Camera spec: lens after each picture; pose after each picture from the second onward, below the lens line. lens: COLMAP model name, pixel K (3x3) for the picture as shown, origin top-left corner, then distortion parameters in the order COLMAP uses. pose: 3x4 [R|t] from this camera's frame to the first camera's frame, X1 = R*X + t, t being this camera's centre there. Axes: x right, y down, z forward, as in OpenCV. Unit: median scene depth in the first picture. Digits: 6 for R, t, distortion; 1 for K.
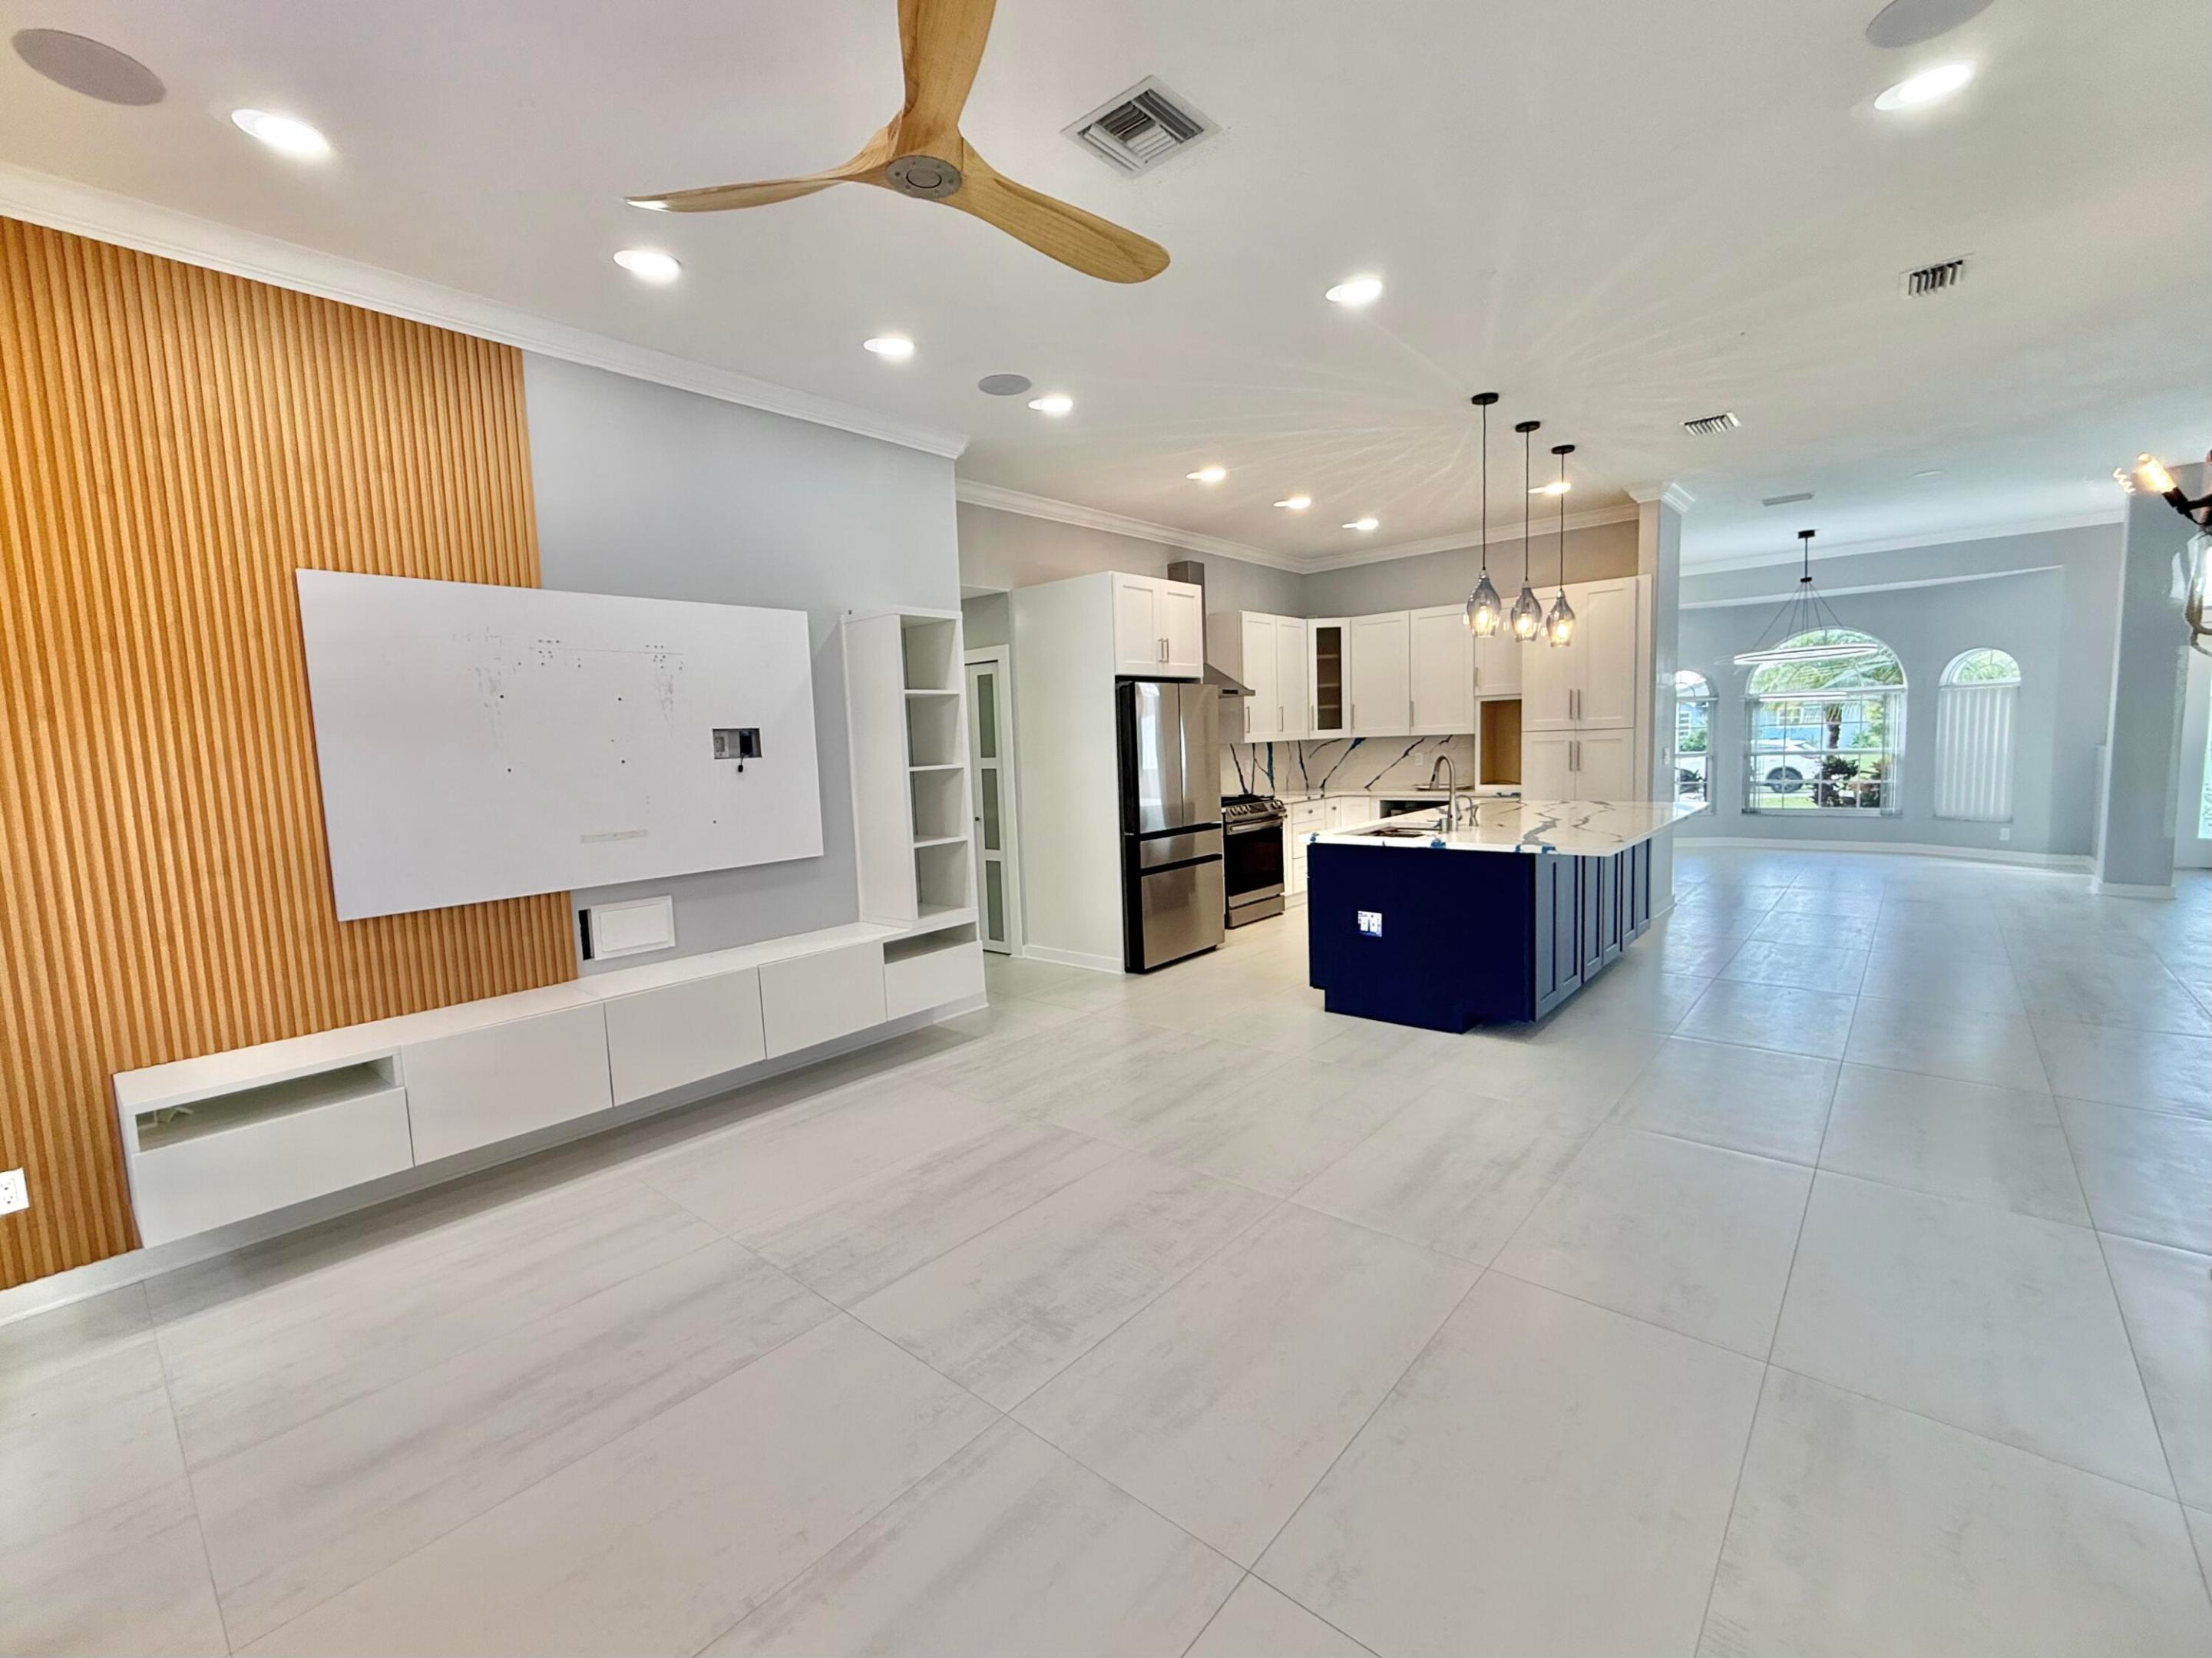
lens RADIAL K [[945.8, 0, 1067.4], [0, 945.8, 837.5], [0, 0, 1]] dist [-0.001148, 0.000868]
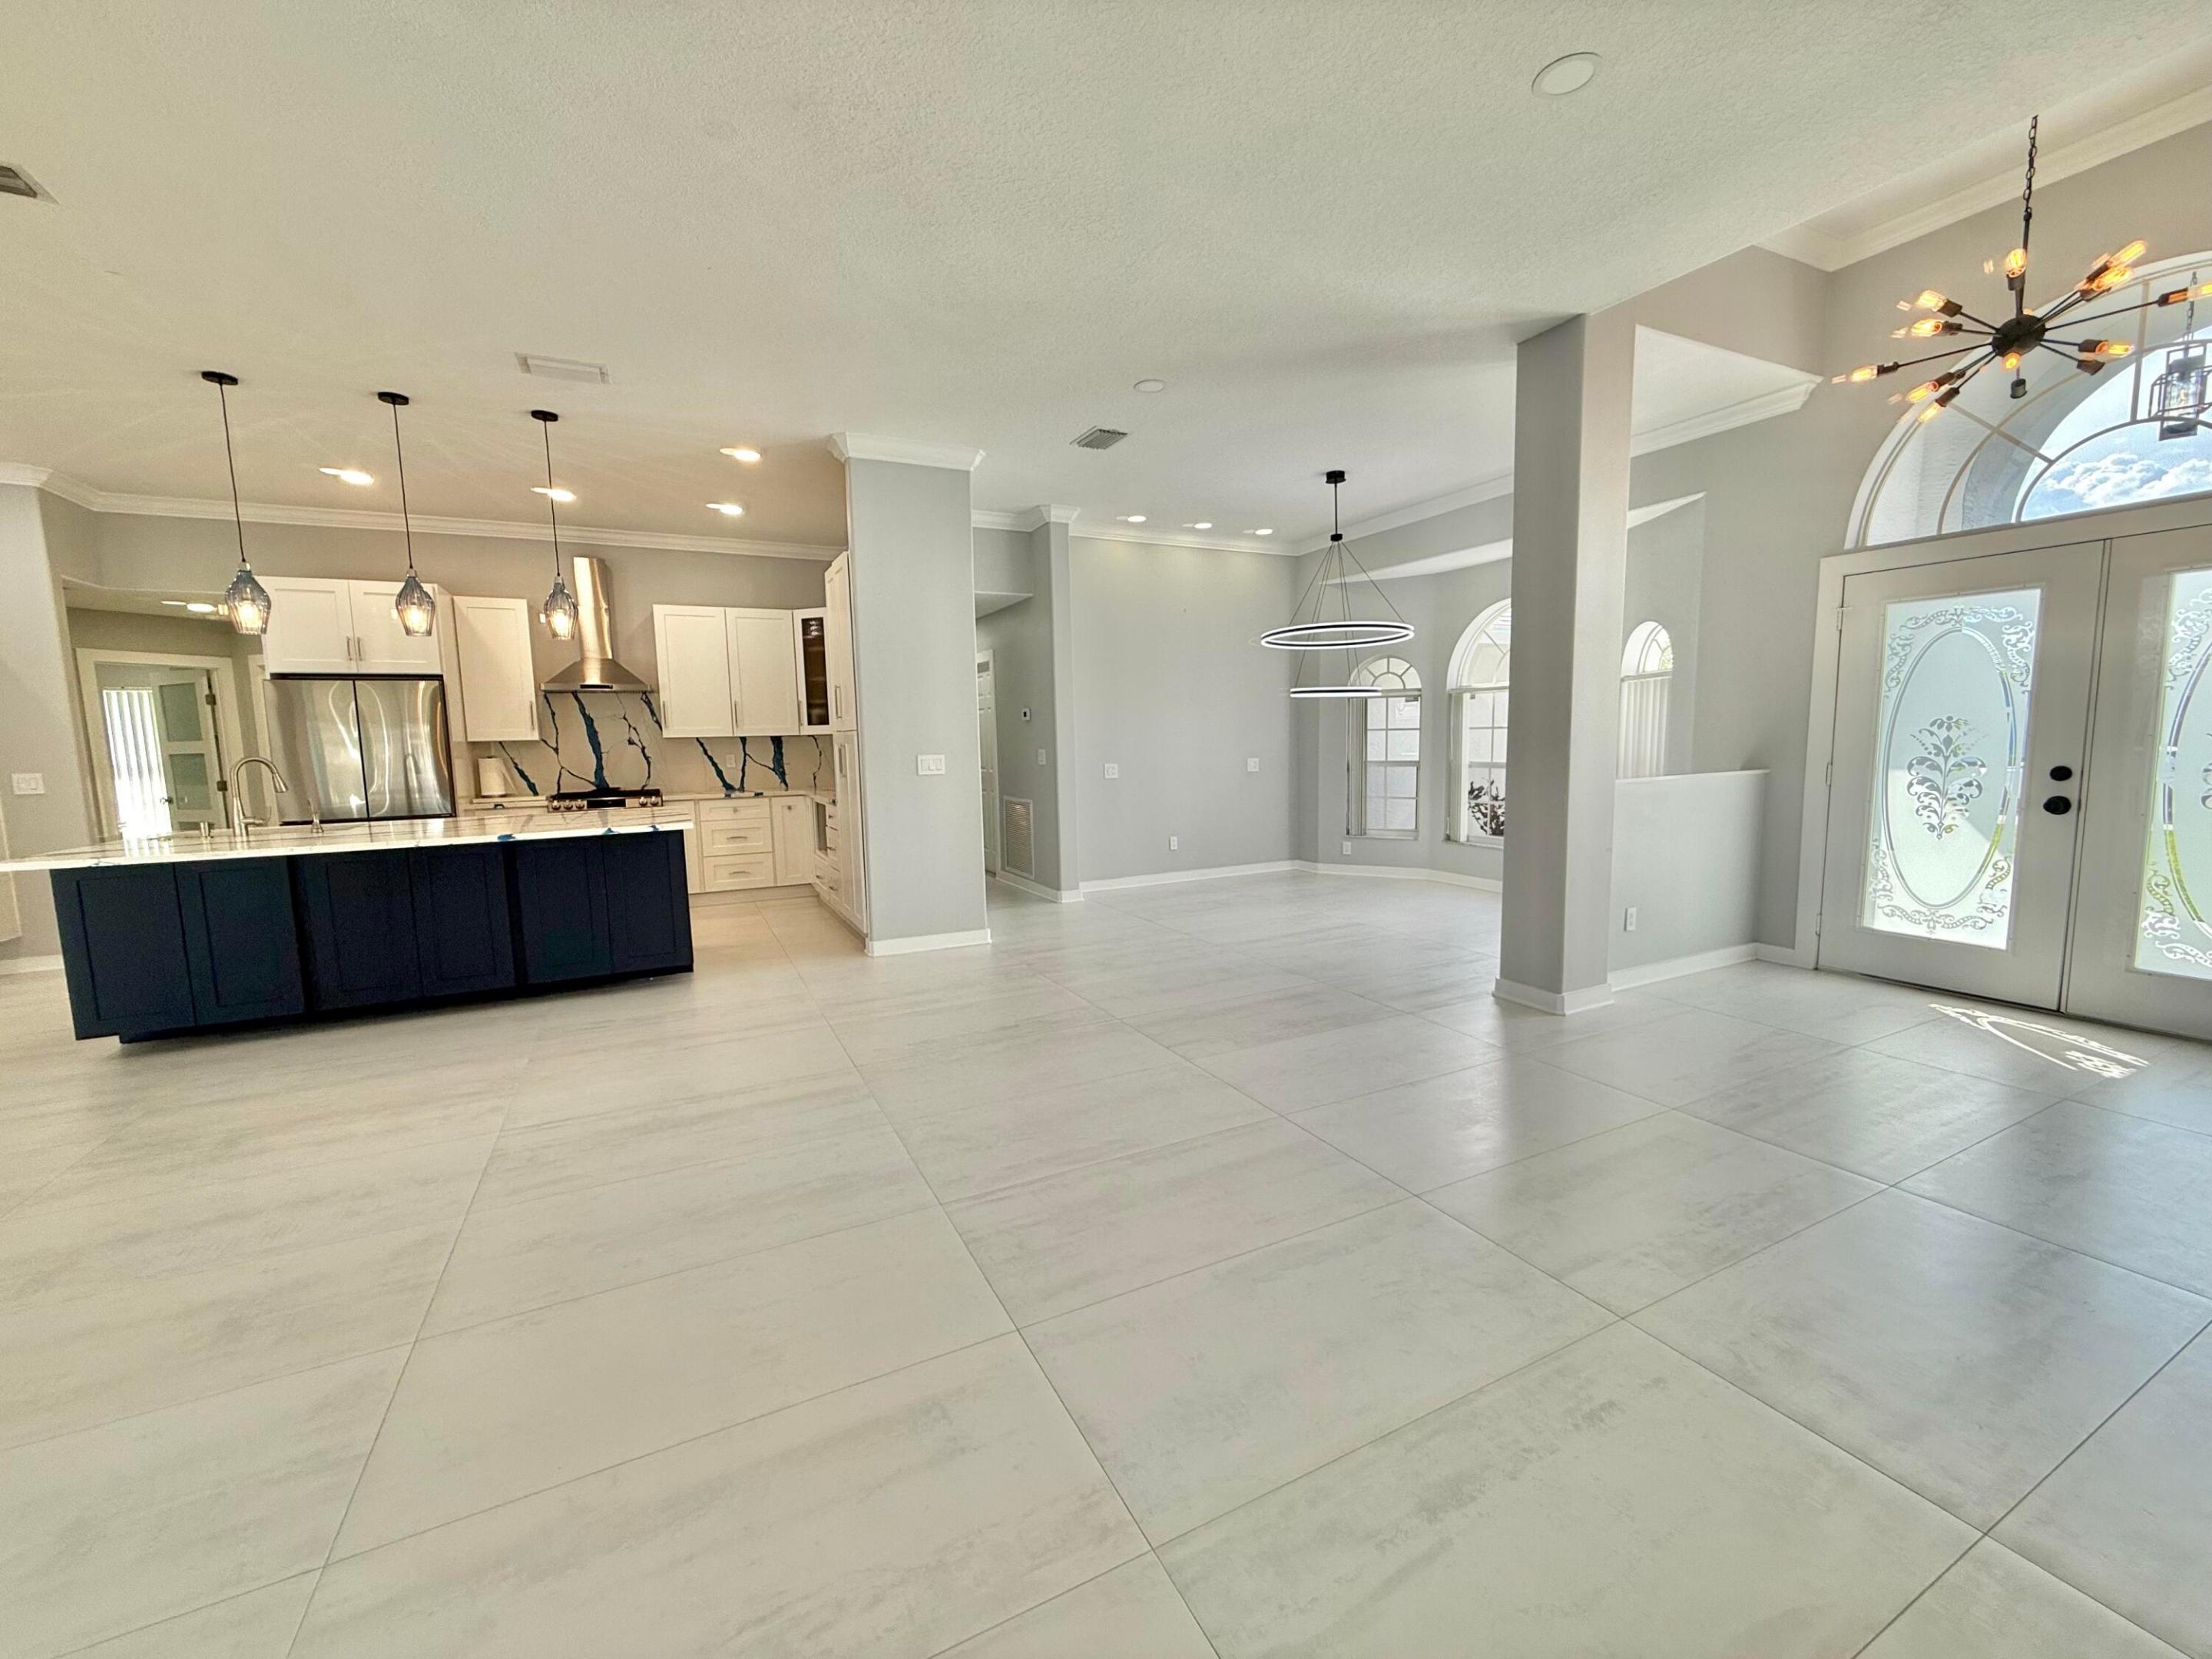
lens RADIAL K [[881.2, 0, 1101.3], [0, 881.2, 829.3], [0, 0, 1]] dist [-0.000309, 0.000101]
pose [[0.931899, 0.058609, -0.357952, 1.404300], [-0.052582, 0.998263, 0.026555, -0.076207], [0.358887, -0.005925, 0.933362, 0.432455]]
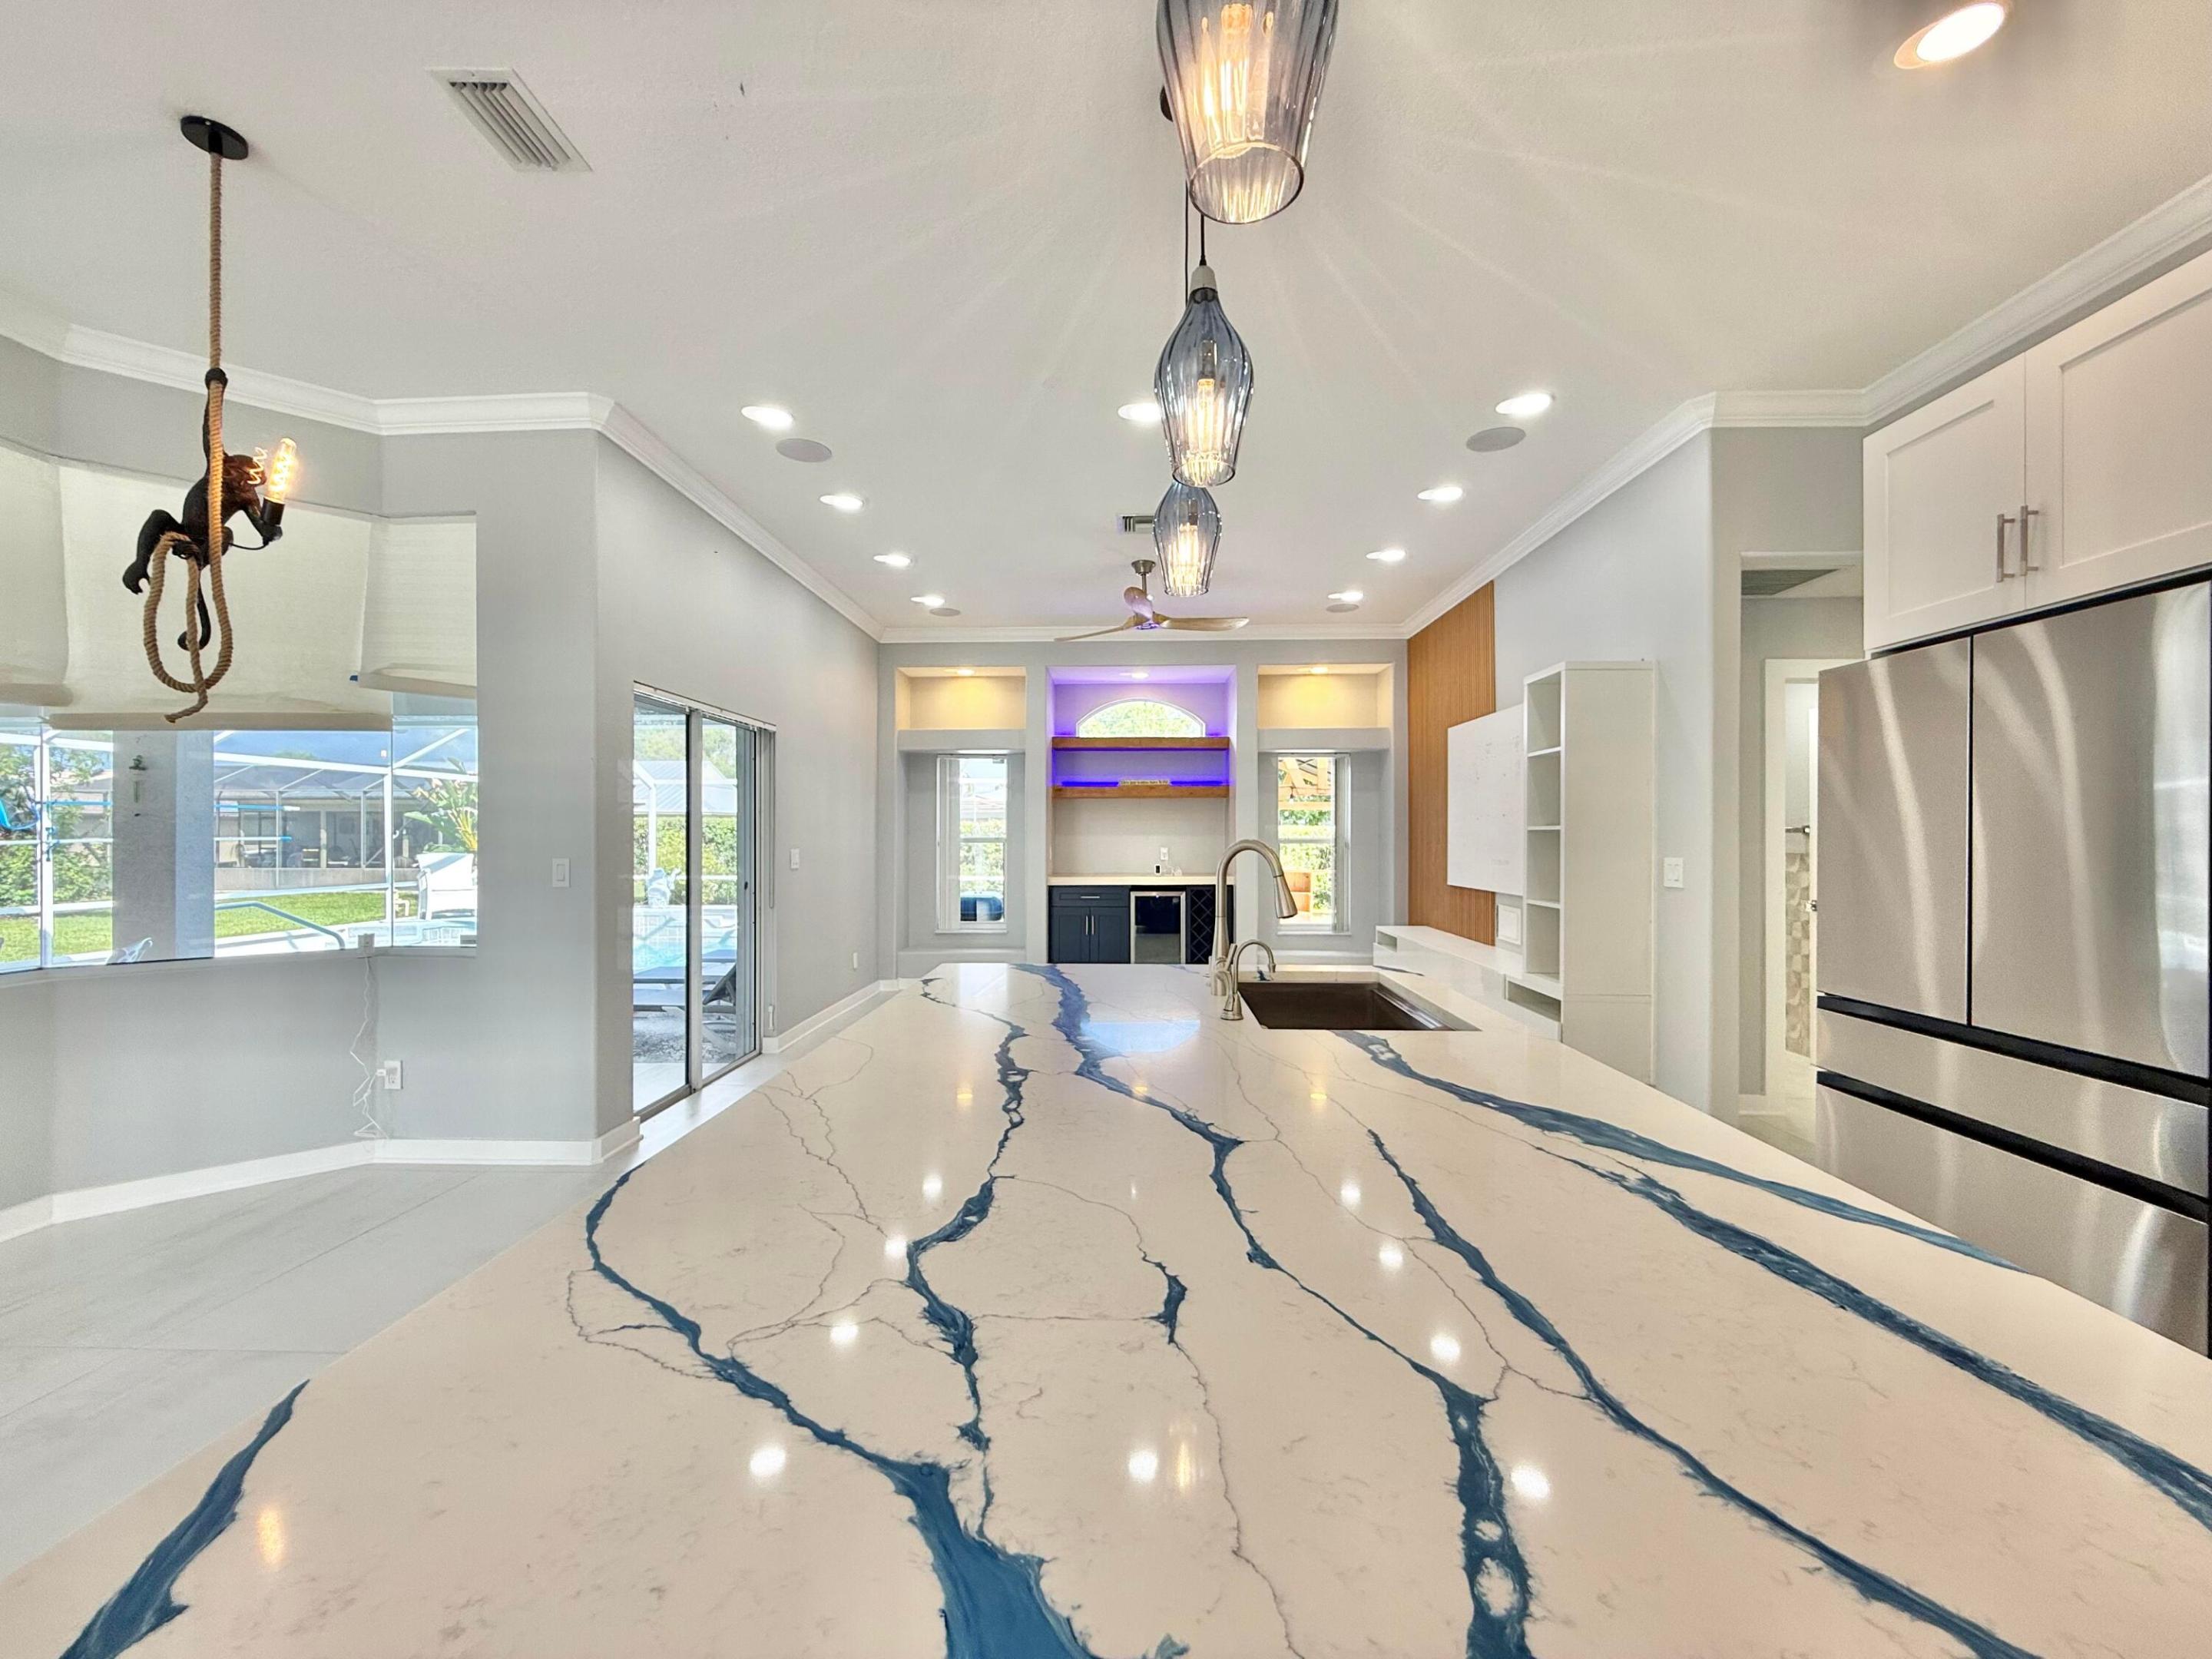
lens RADIAL K [[881.2, 0, 1100.6], [0, 881.2, 836.0], [0, 0, 1]] dist [-0.000309, 0.000101]
pose [[-0.767705, 0.040382, -0.639530, 0.678567], [-0.035142, 0.993857, 0.104940, -0.122521], [0.639839, 0.103037, -0.761570, 1.182500]]
